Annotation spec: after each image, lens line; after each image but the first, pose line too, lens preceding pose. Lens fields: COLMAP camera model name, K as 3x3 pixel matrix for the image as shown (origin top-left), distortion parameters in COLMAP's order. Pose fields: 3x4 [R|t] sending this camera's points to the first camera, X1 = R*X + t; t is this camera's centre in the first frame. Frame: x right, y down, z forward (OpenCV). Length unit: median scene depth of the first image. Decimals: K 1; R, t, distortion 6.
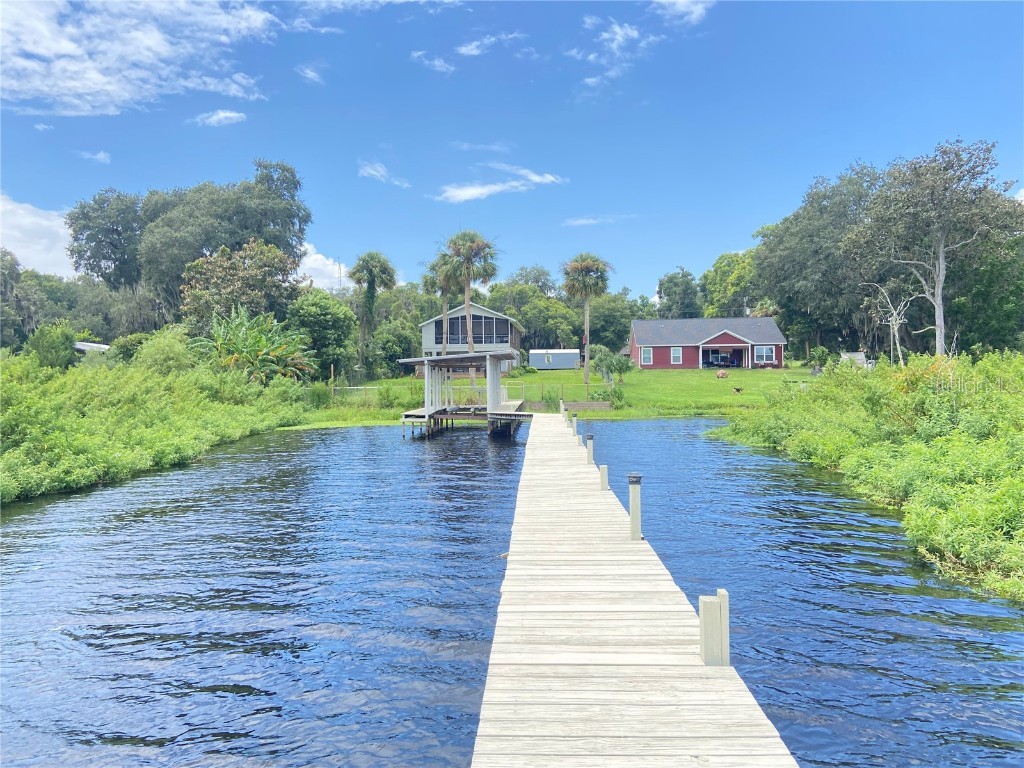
lens RADIAL K [[774.0, 0, 511.6], [0, 774.0, 383.1], [0, 0, 1]] dist [0.115970, -0.116505]
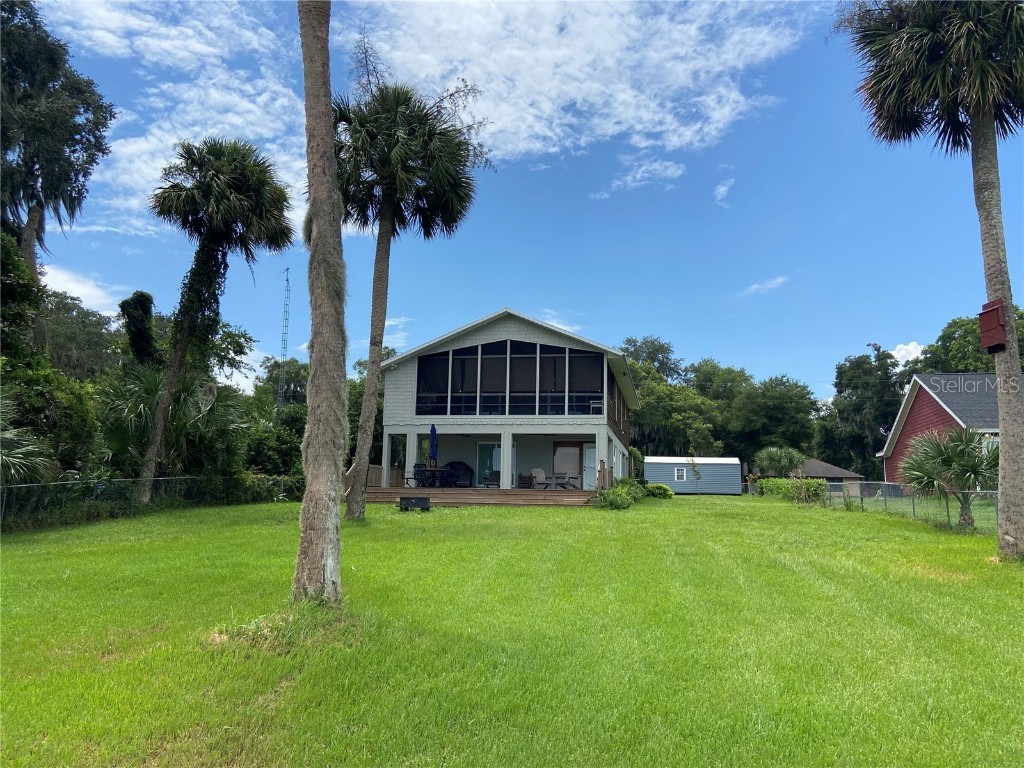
lens RADIAL K [[774.0, 0, 513.3], [0, 774.0, 382.4], [0, 0, 1]] dist [0.115970, -0.116505]
pose [[0.991620, 0.014169, -0.128412, 0.000666], [-0.034431, 0.987002, -0.156974, -0.003621], [0.124519, 0.160079, 0.979219, 0.368676]]
